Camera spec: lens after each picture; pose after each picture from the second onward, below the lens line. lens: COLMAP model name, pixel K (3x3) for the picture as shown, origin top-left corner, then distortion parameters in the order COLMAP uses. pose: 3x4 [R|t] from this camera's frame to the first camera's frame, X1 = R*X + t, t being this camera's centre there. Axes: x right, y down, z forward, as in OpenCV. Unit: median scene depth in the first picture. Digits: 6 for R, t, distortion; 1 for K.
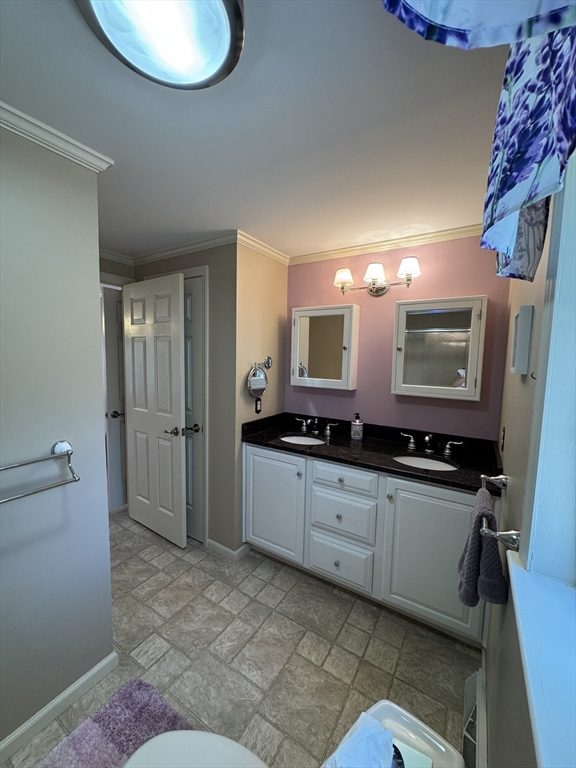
lens RADIAL K [[306.0, 0, 289.1], [0, 306.0, 383.7], [0, 0, 1]] dist [-0.003862, 0.000361]
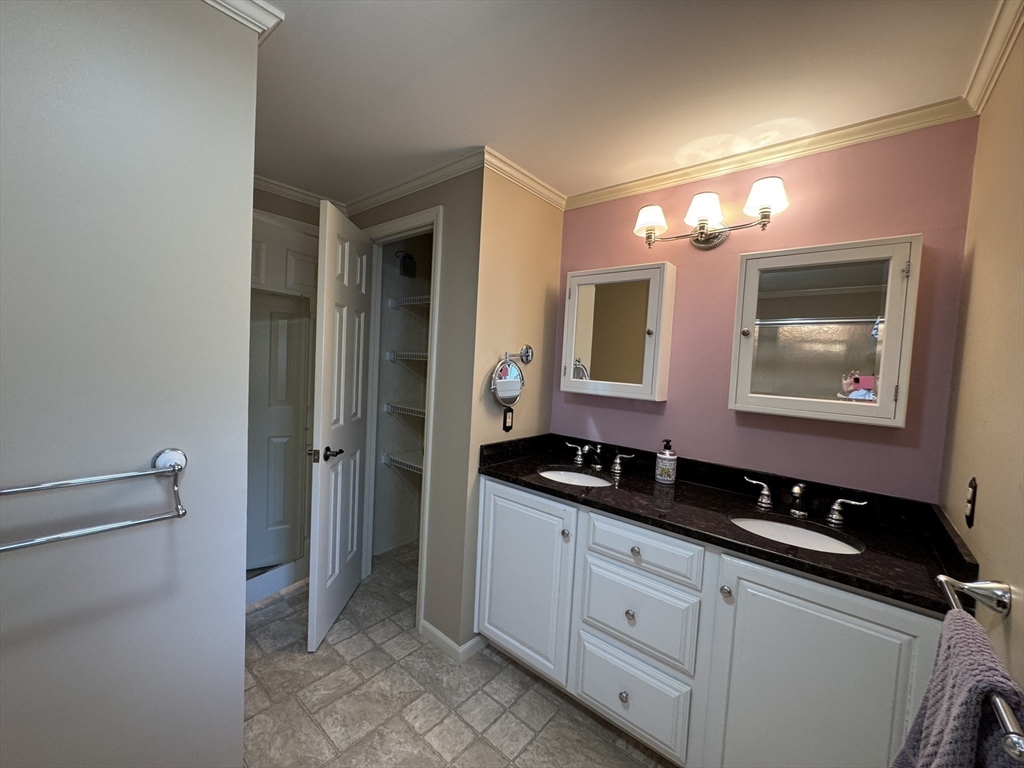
lens RADIAL K [[408.0, 0, 511.5], [0, 408.0, 382.0], [0, 0, 1]] dist [-0.003862, 0.000361]
pose [[0.989182, 0.038819, -0.141468, 0.028728], [-0.045426, 0.998008, -0.043779, 0.034358], [0.139486, 0.049732, 0.988974, 0.163493]]
